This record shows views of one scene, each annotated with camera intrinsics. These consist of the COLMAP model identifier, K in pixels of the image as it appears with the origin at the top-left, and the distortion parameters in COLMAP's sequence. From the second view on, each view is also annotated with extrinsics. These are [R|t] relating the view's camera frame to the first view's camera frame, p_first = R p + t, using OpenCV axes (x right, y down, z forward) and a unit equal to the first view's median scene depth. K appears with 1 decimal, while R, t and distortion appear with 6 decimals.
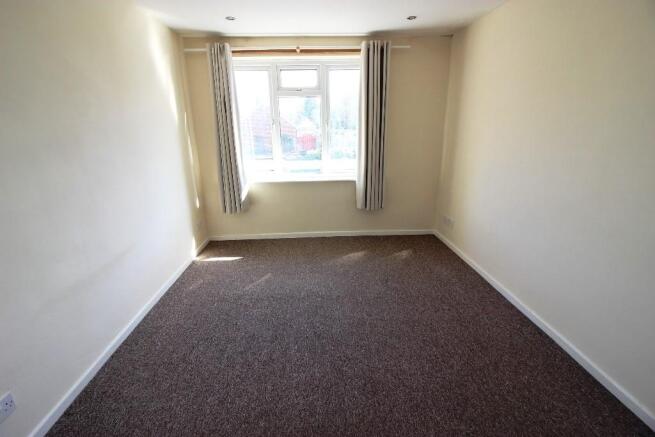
lens RADIAL K [[304.3, 0, 324.2], [0, 304.3, 216.3], [0, 0, 1]] dist [0.001217, -0.010532]
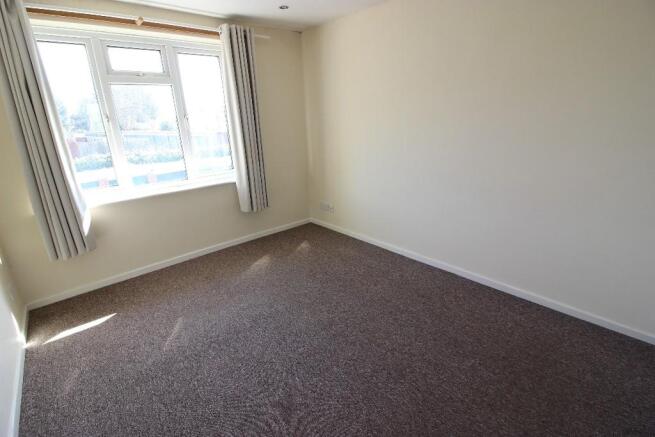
lens RADIAL K [[304.3, 0, 324.2], [0, 304.3, 216.3], [0, 0, 1]] dist [0.001217, -0.010532]
pose [[0.773737, -0.207798, 0.598457, -0.257246], [0.199887, 0.976496, 0.080631, -0.040727], [-0.601146, 0.057236, 0.797087, 0.140429]]
